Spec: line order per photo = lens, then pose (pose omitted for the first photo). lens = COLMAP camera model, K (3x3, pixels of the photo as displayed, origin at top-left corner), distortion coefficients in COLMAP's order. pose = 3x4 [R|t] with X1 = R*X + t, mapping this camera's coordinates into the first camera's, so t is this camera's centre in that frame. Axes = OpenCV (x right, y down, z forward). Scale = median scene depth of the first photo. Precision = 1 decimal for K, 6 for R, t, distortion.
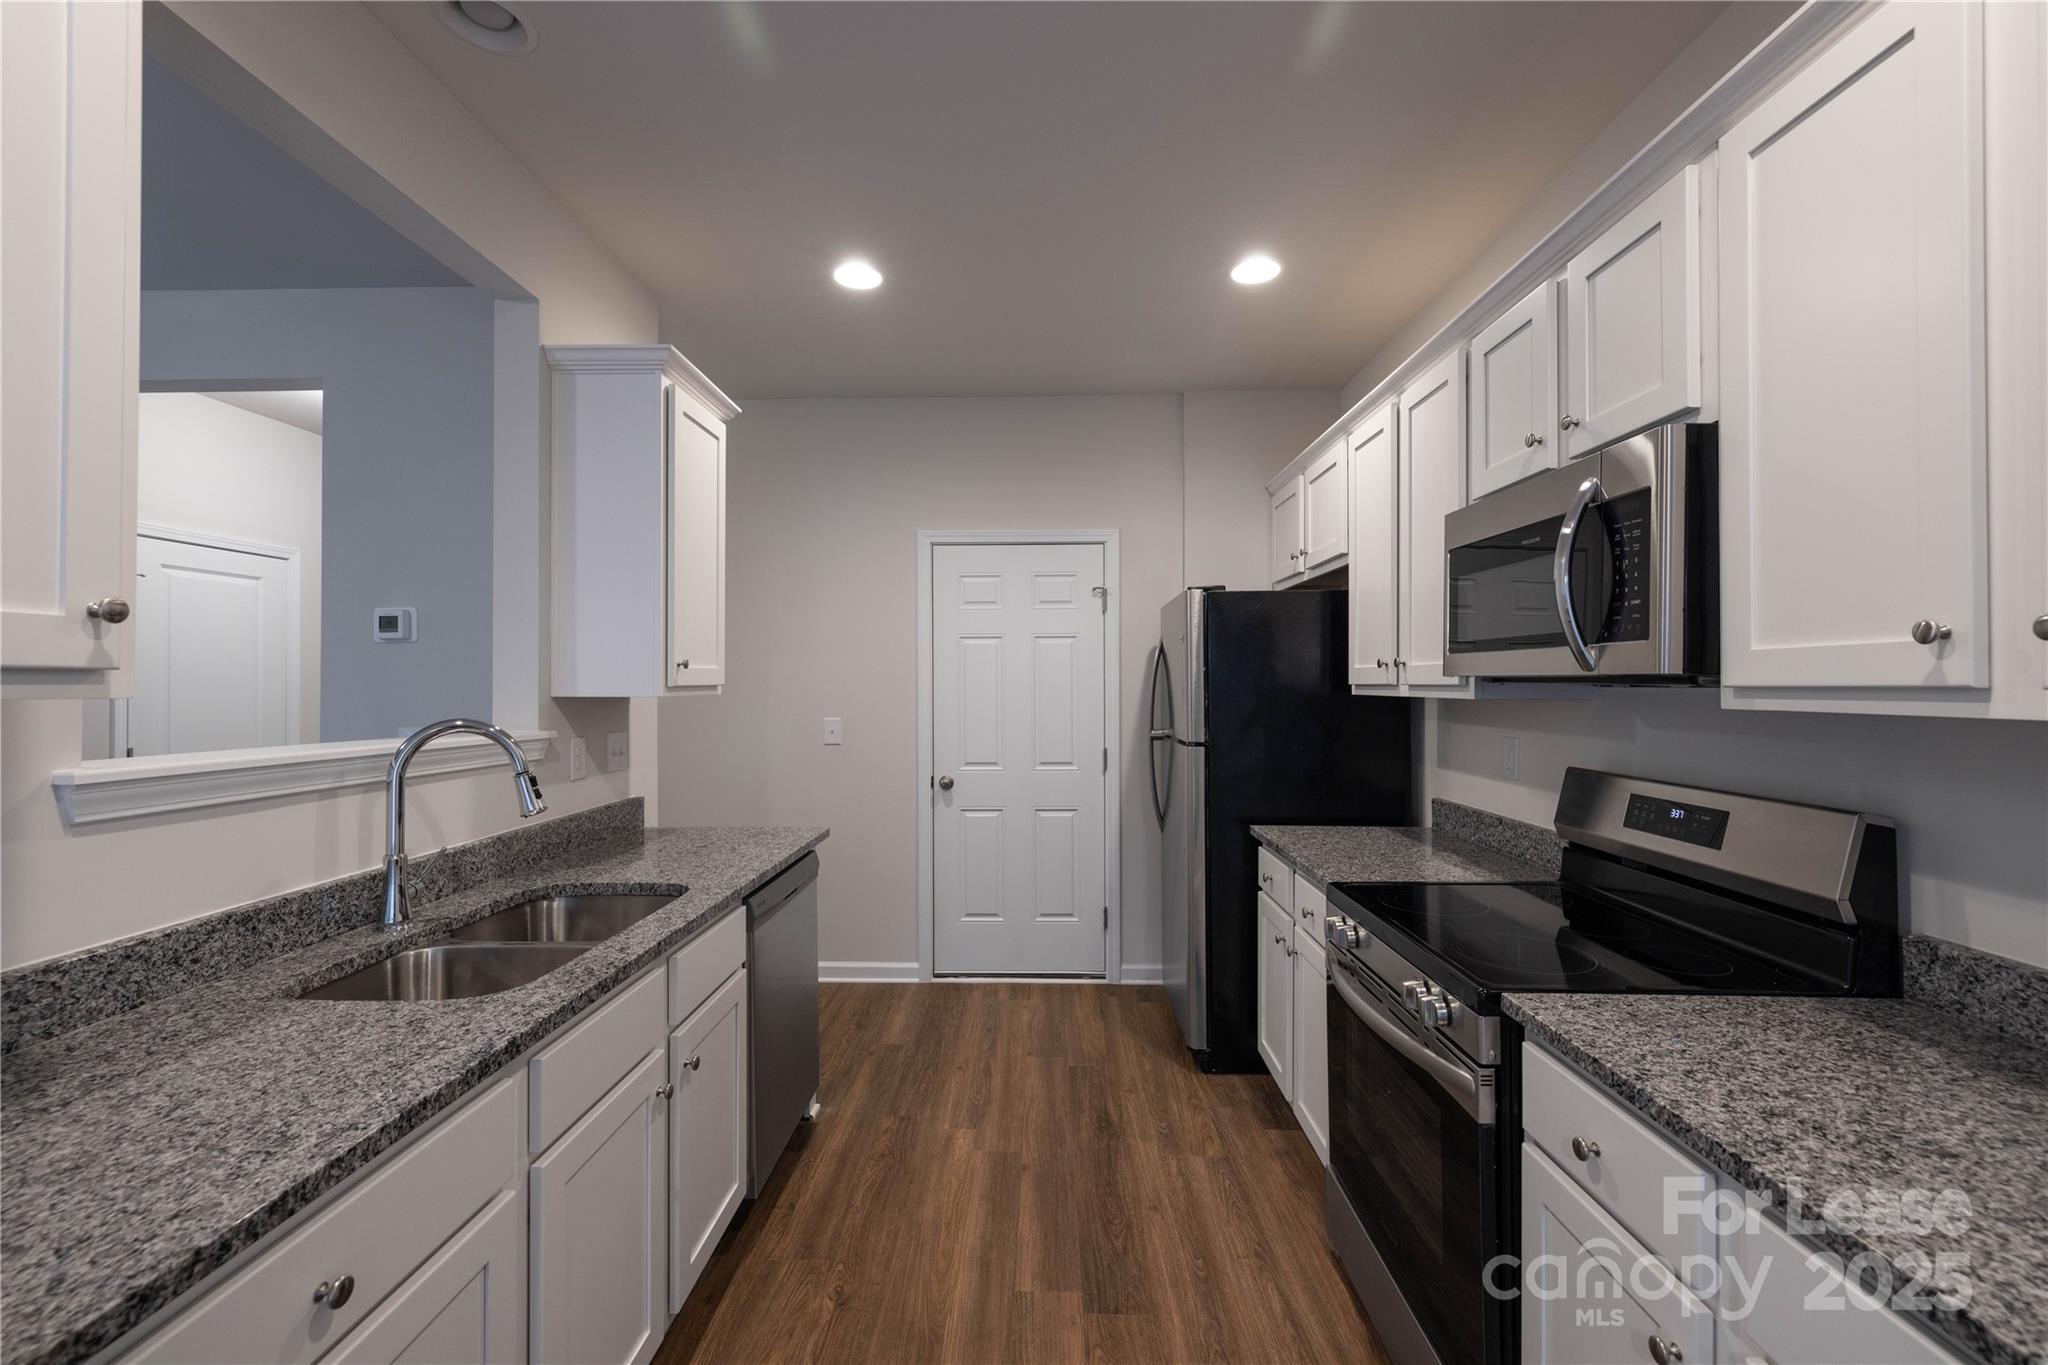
lens RADIAL K [[860.5, 0, 1019.0], [0, 860.5, 676.9], [0, 0, 1]] dist [0.003076, -0.000388]
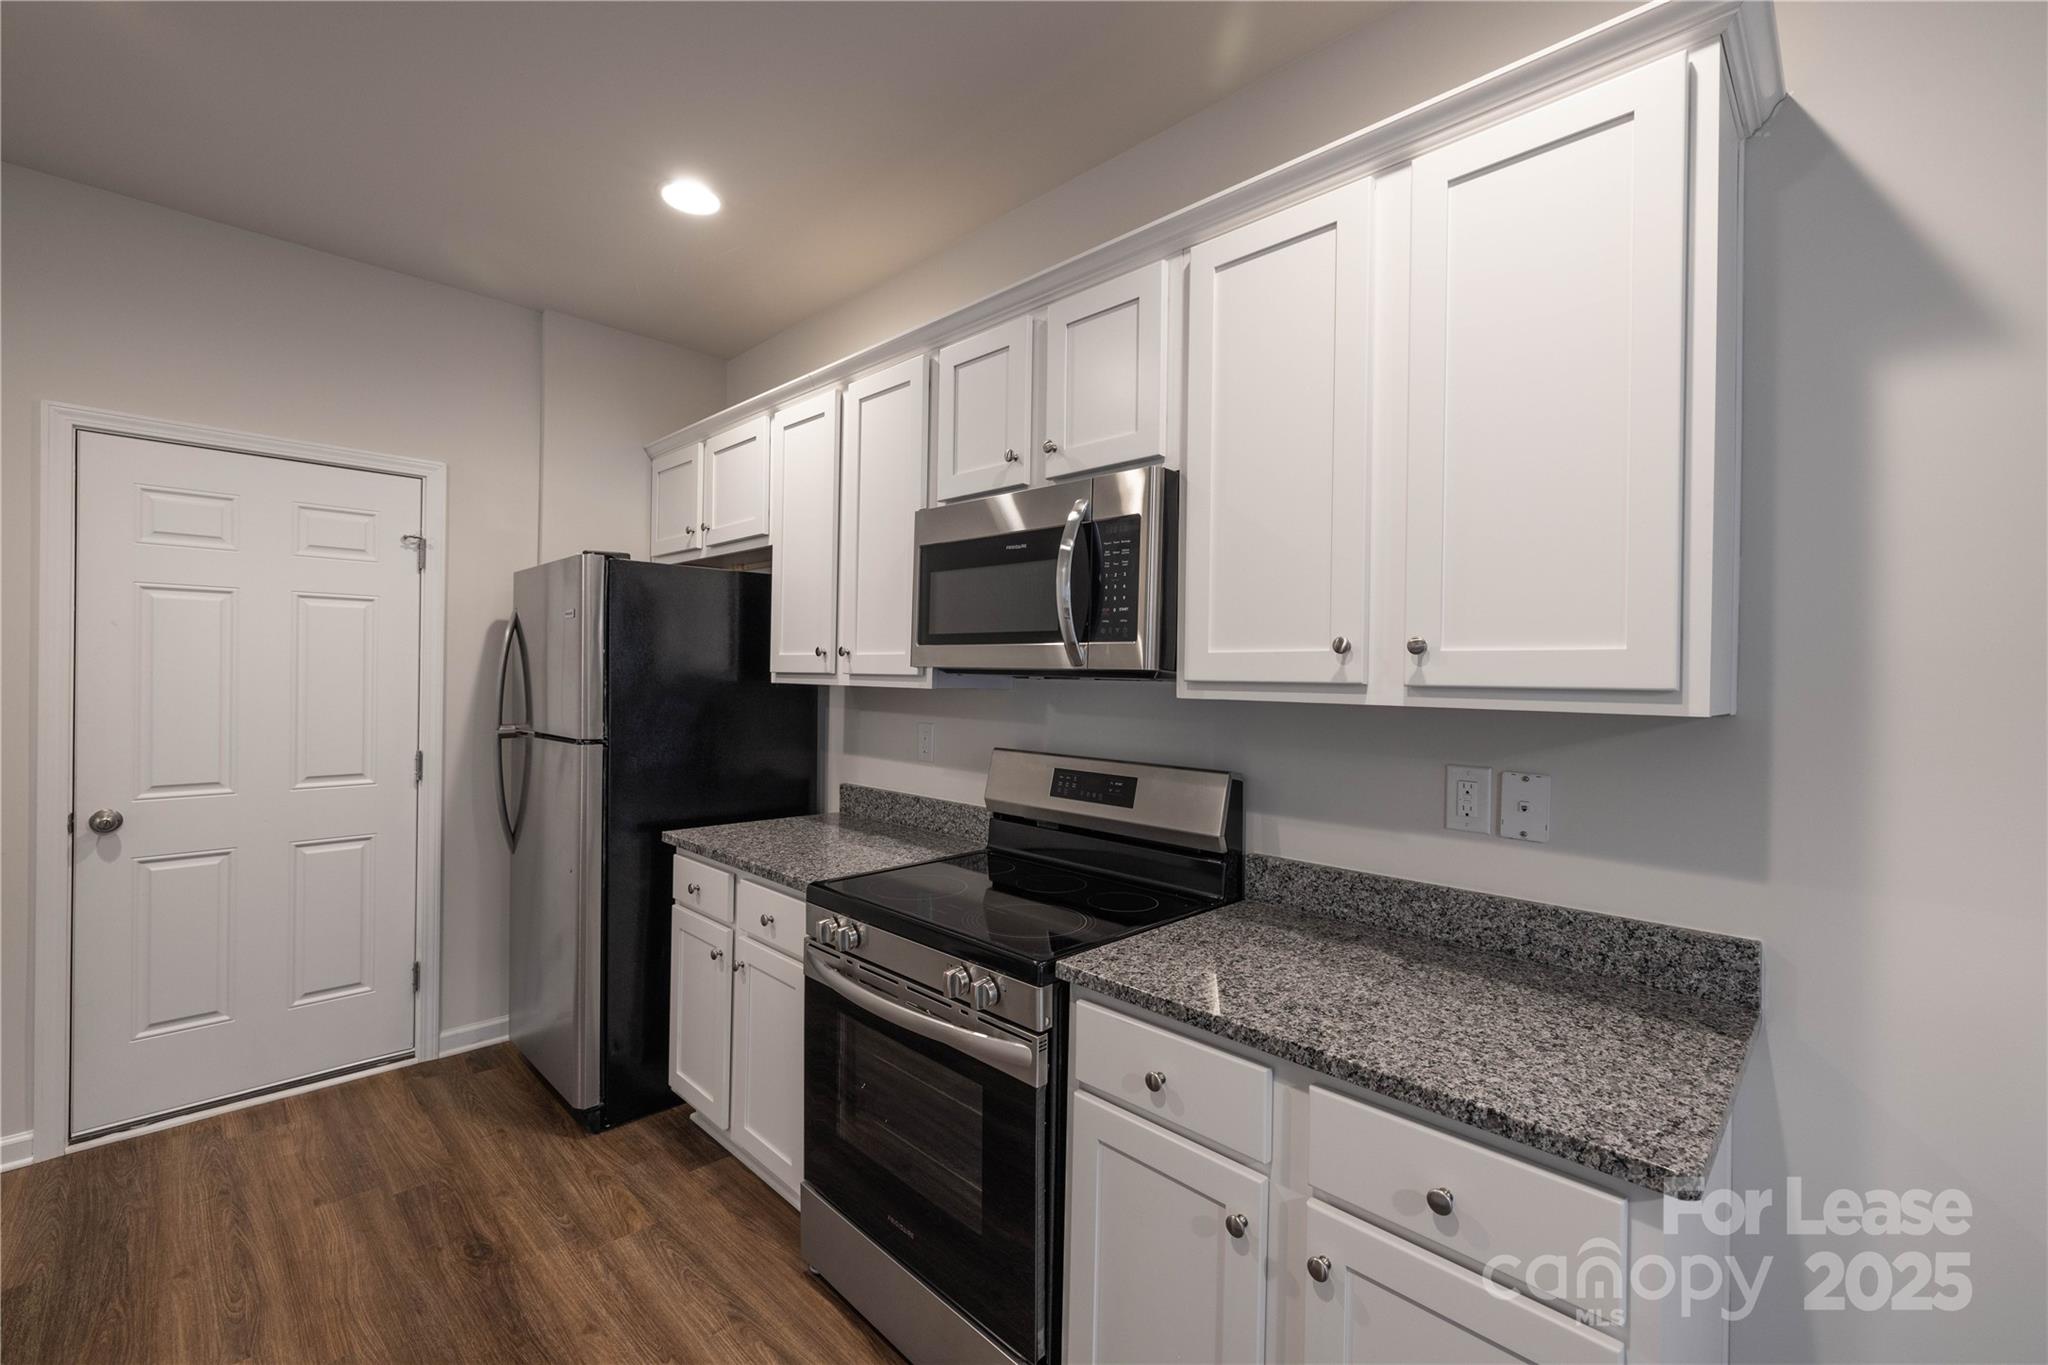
lens RADIAL K [[860.5, 0, 1033.4], [0, 860.5, 677.3], [0, 0, 1]] dist [0.003076, -0.000388]
pose [[0.680438, 0.009317, 0.732747, -0.142040], [-0.022133, 0.999724, 0.007841, 0.000649], [-0.732472, -0.021553, 0.680456, 0.159944]]
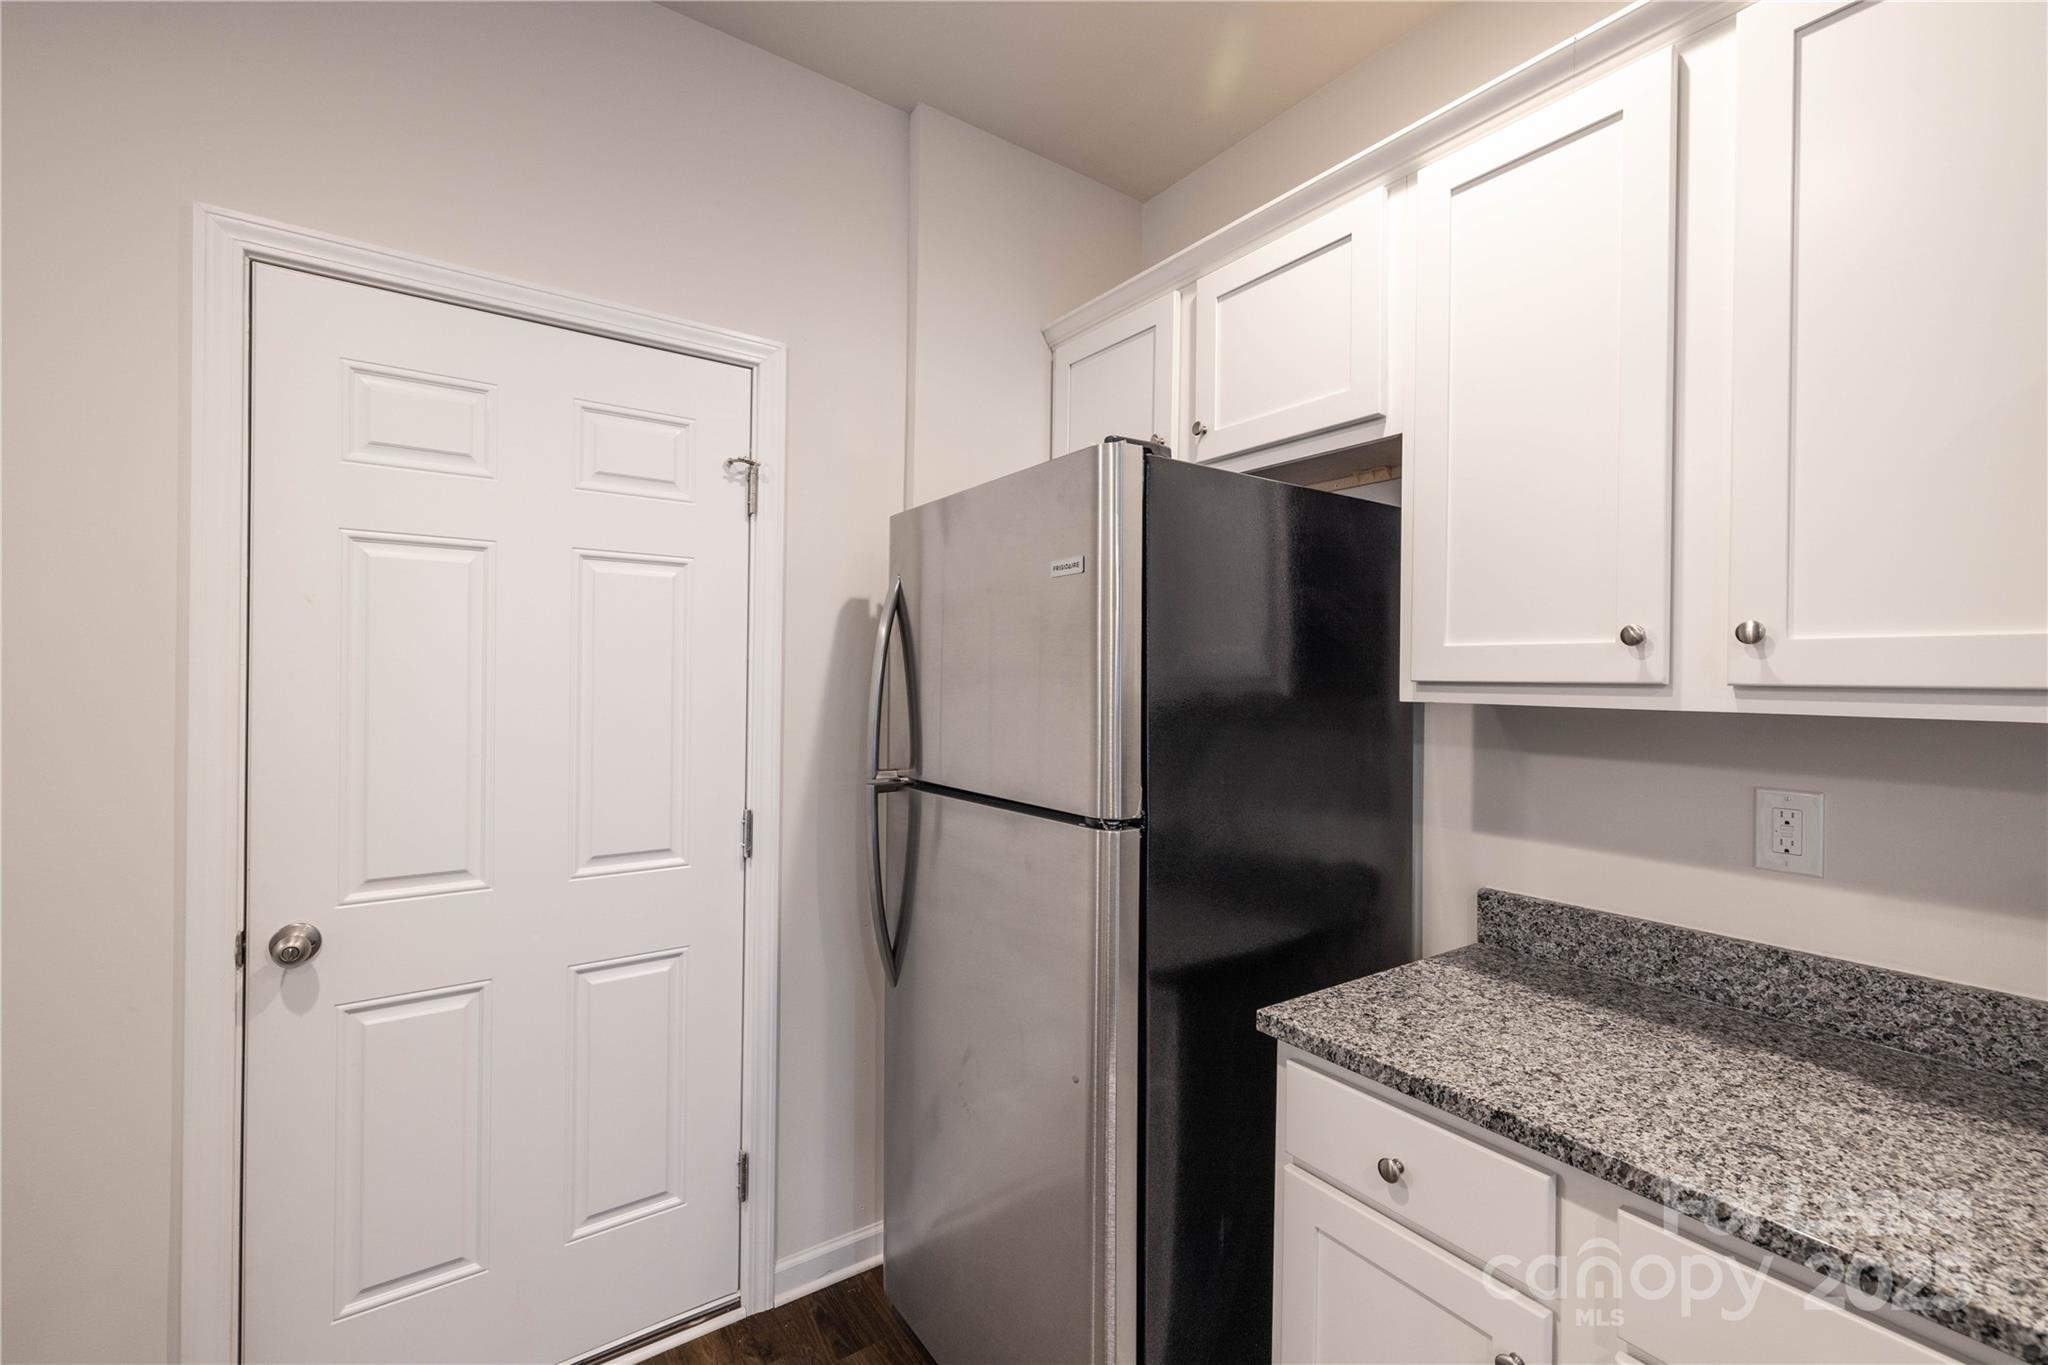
lens RADIAL K [[860.5, 0, 1030.1], [0, 860.5, 678.4], [0, 0, 1]] dist [0.003076, -0.000388]
pose [[0.798428, 0.010826, 0.601993, -0.095186], [-0.018521, 0.999807, 0.006585, 0.009549], [-0.601805, -0.016407, 0.798474, 0.884214]]
